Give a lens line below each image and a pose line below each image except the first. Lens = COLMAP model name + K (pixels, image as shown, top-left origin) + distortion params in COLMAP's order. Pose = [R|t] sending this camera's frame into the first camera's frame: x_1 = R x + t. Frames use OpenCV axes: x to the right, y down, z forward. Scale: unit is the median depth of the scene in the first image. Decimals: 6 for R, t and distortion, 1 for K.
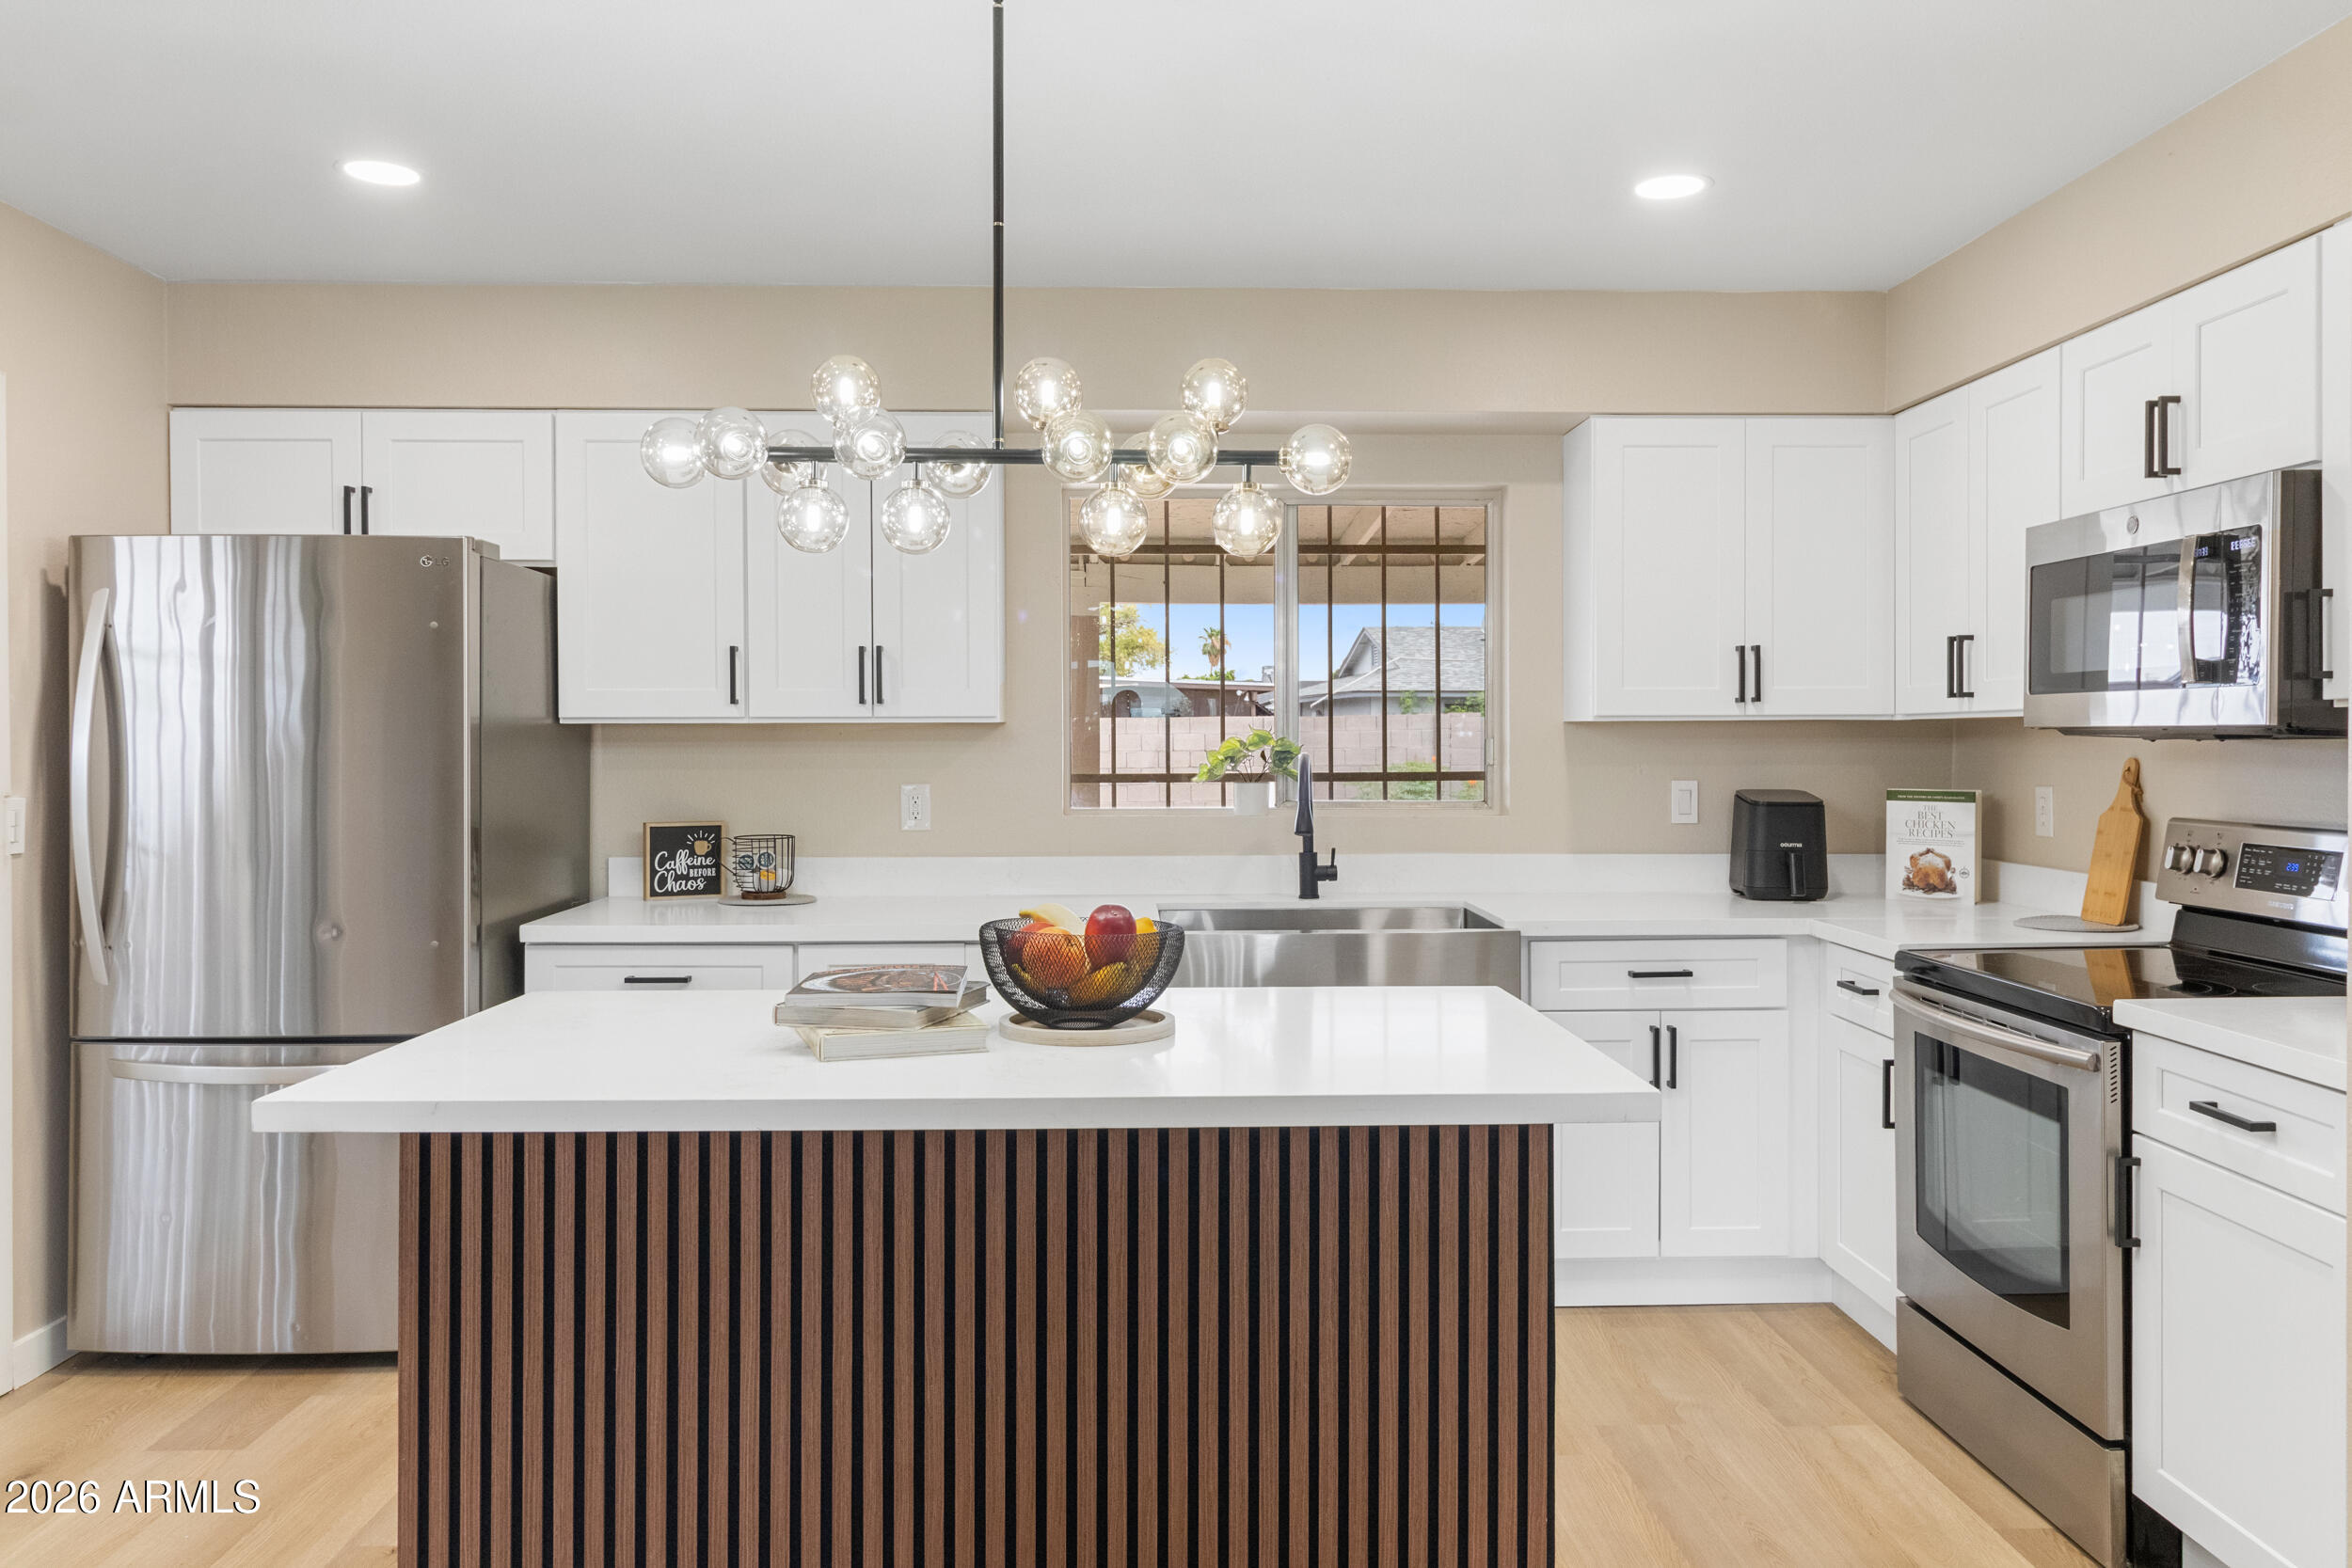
lens RADIAL K [[1707.4, 0, 1194.9], [0, 1707.4, 755.7], [0, 0, 1]] dist [0.005013, -0.001110]
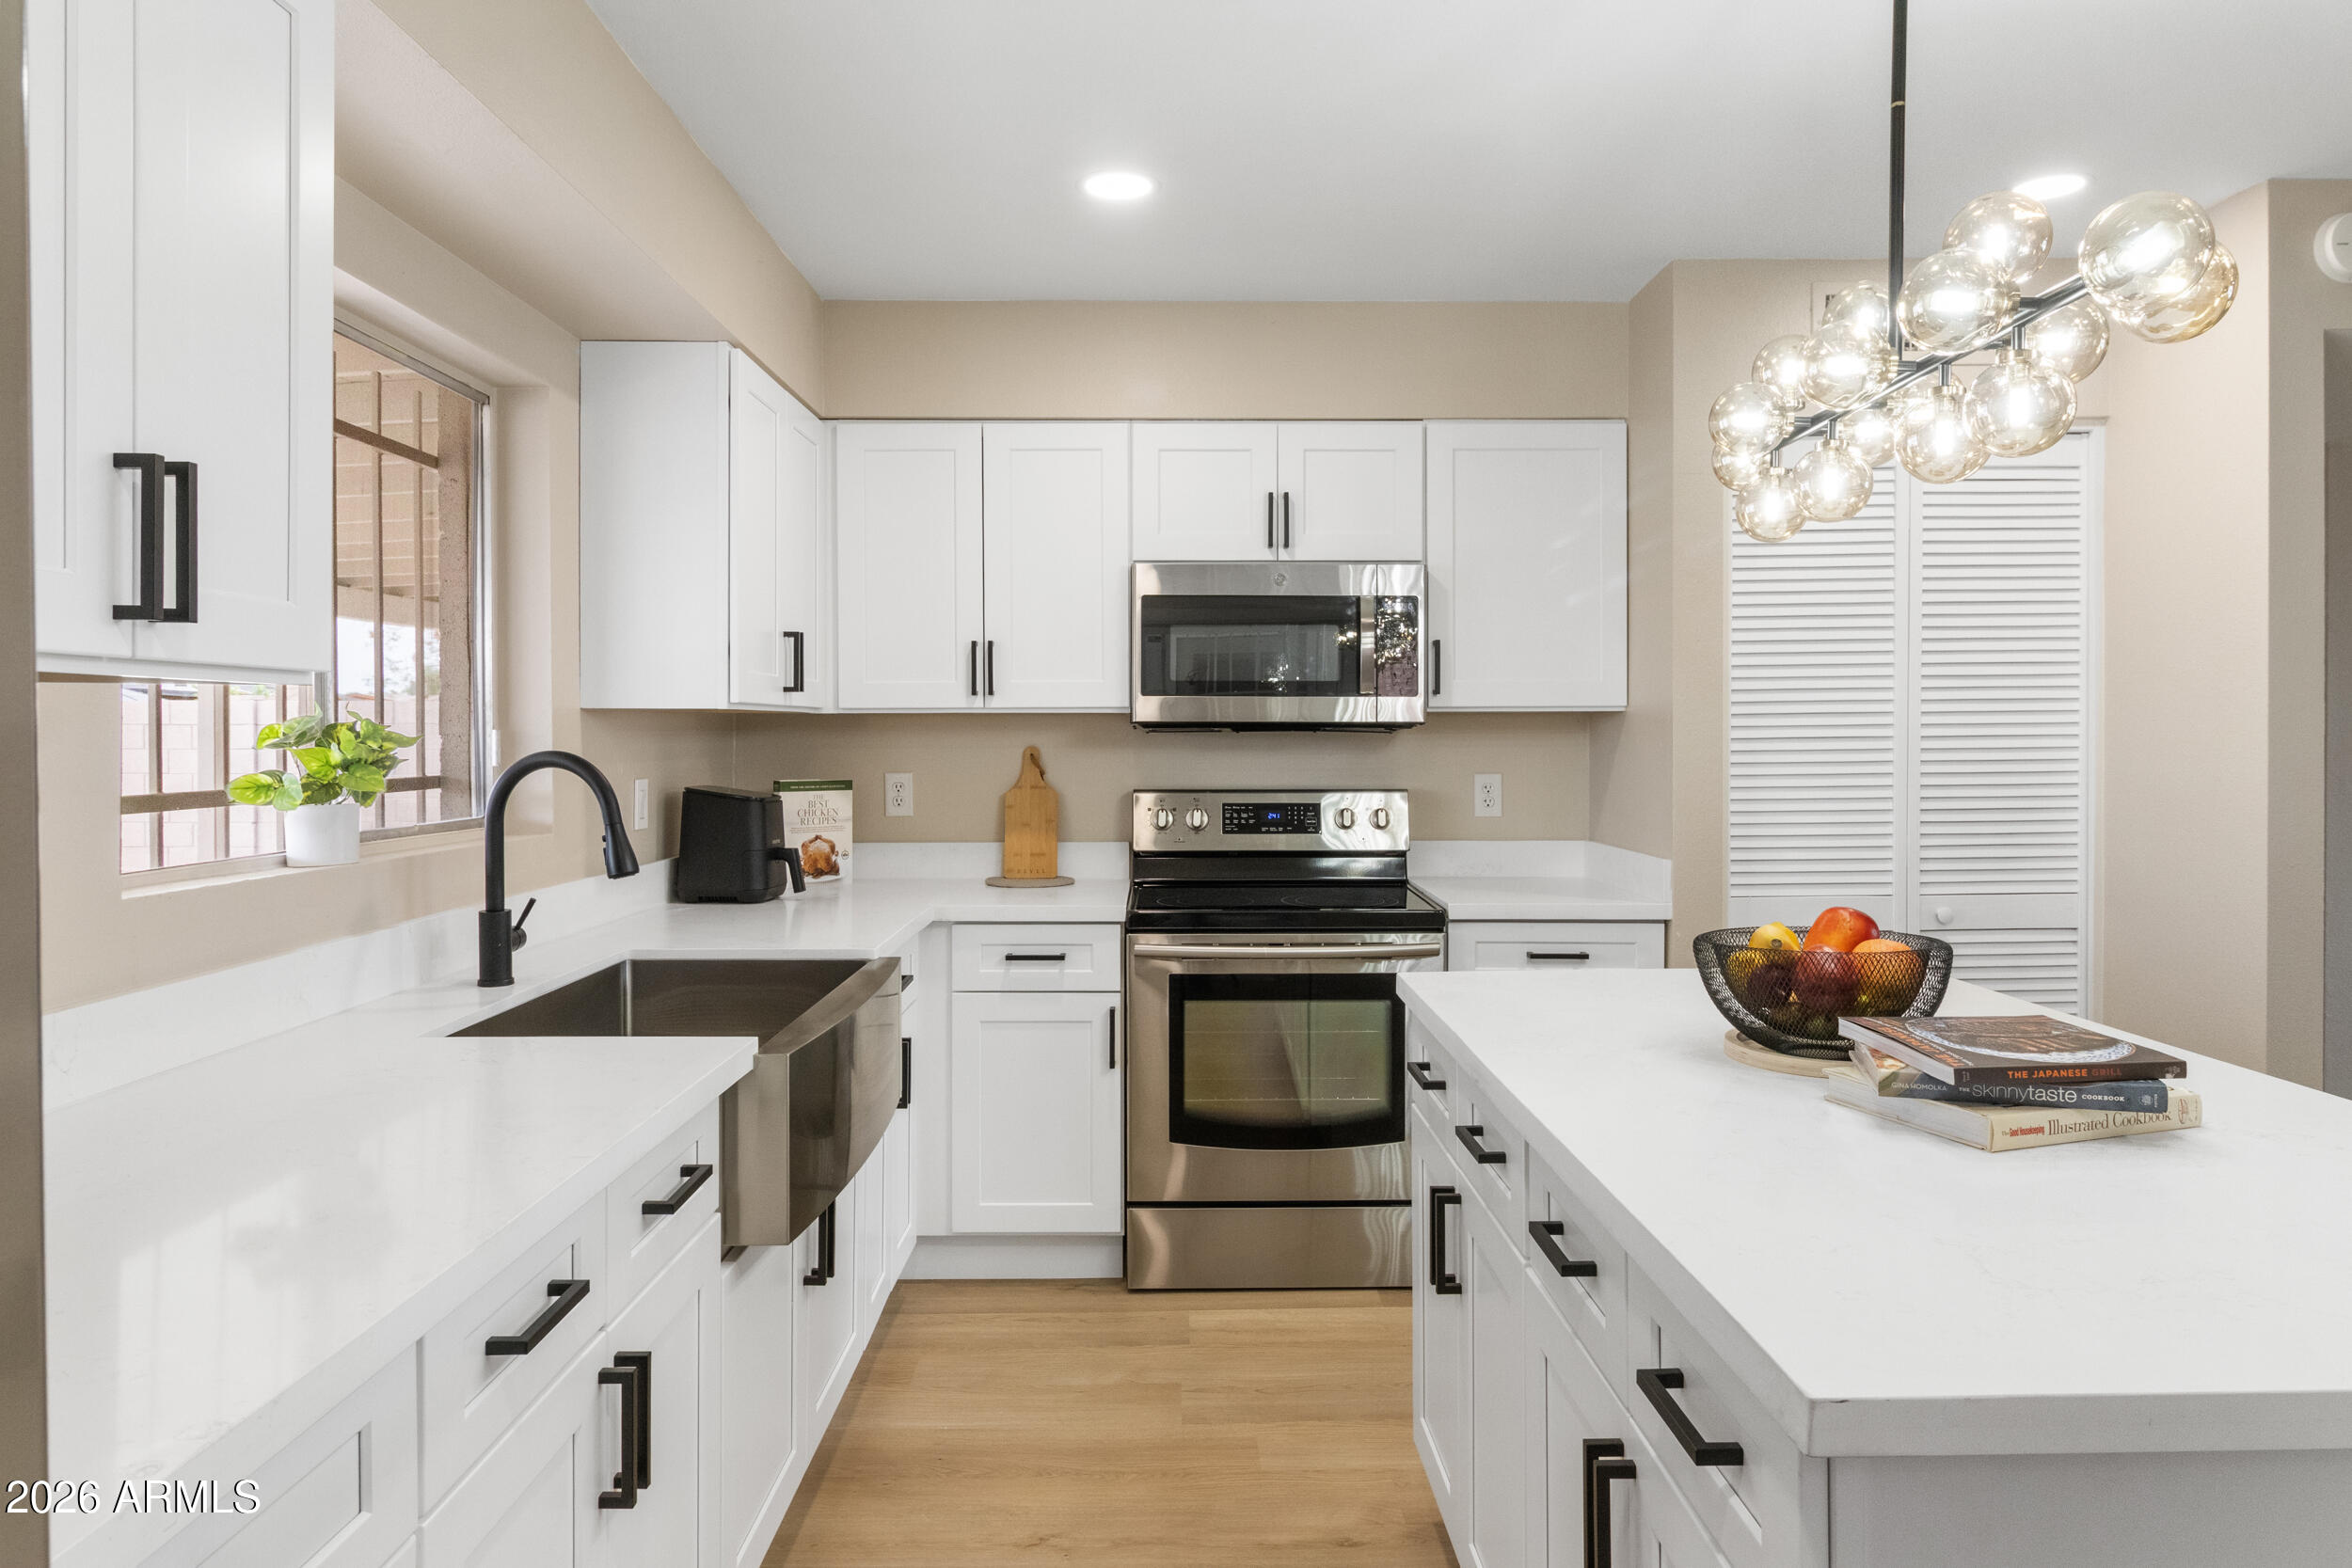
lens RADIAL K [[1468.3, 0, 1190.2], [0, 1468.3, 738.0], [0, 0, 1]] dist [-0.000189, 0.000664]
pose [[0.017898, -0.001794, 0.999838, -0.530855], [0.010718, 0.999941, 0.001602, -0.005476], [-0.999782, 0.010687, 0.017916, 0.841907]]
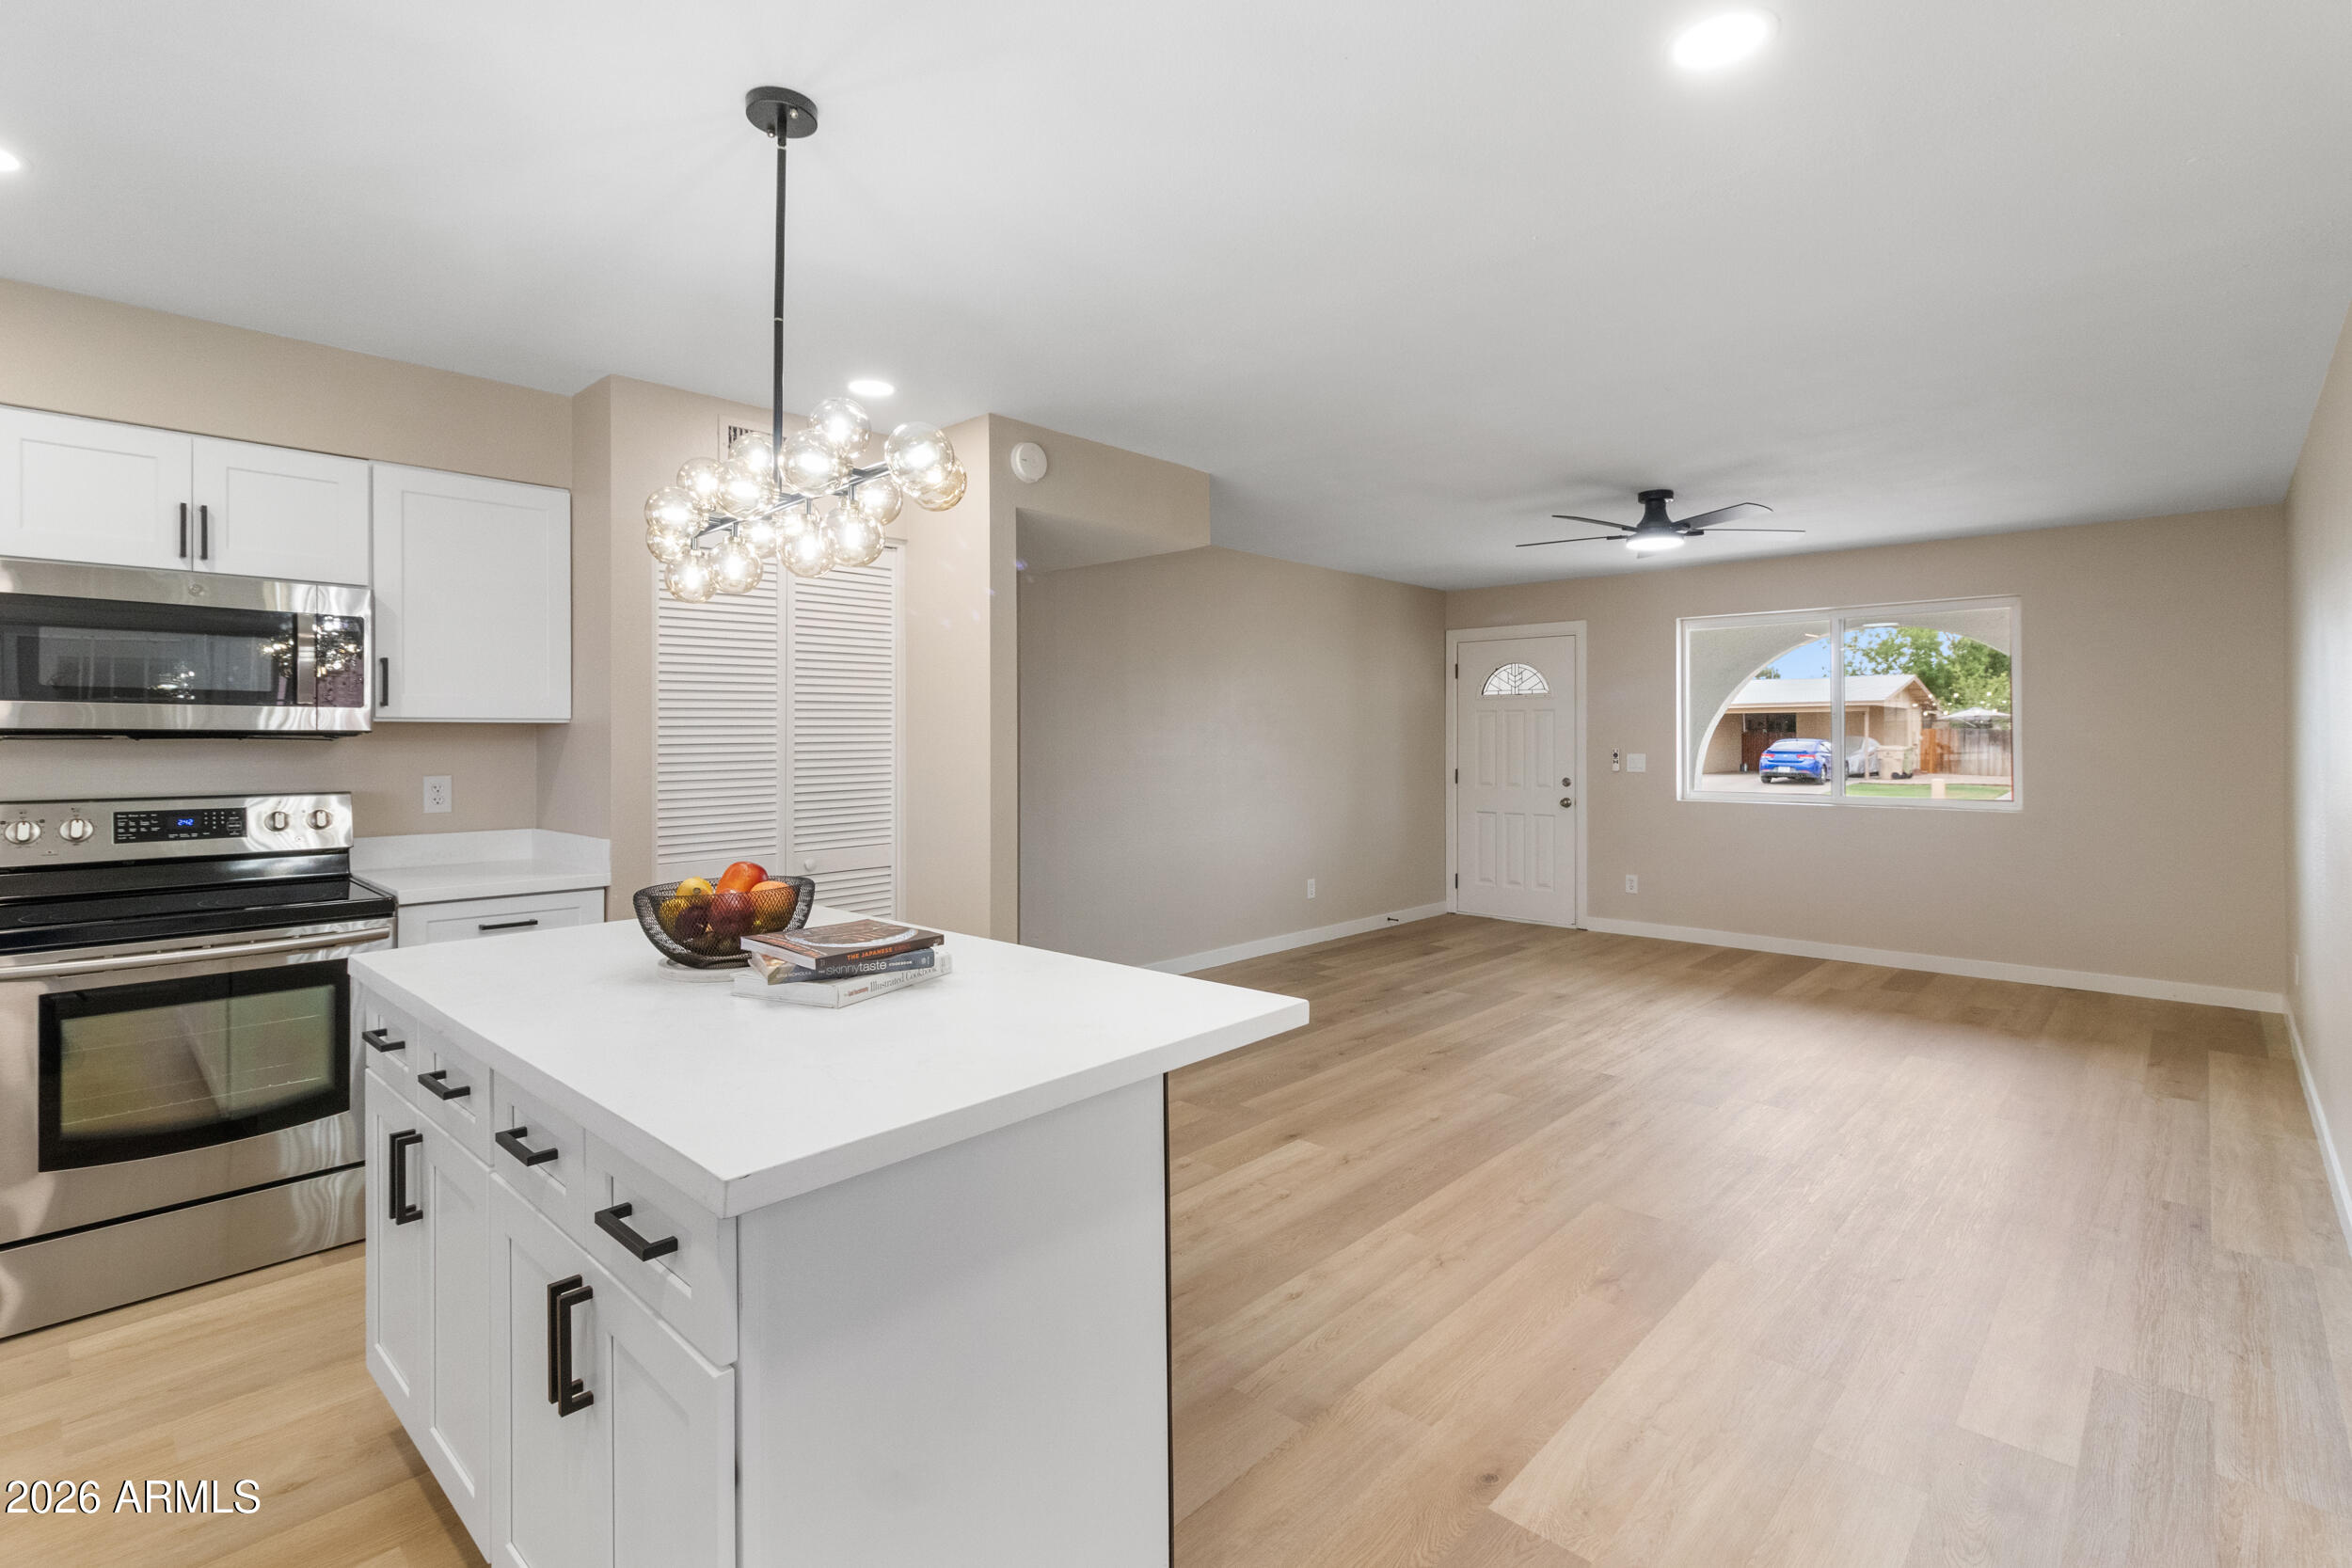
lens RADIAL K [[1094.5, 0, 1189.3], [0, 1094.5, 742.4], [0, 0, 1]] dist [0.004420, 0.000716]
pose [[-0.709833, -0.000224, 0.704370, -0.556425], [0.008576, 0.999923, 0.008961, -0.006067], [-0.704317, 0.012402, -0.709777, 0.853776]]
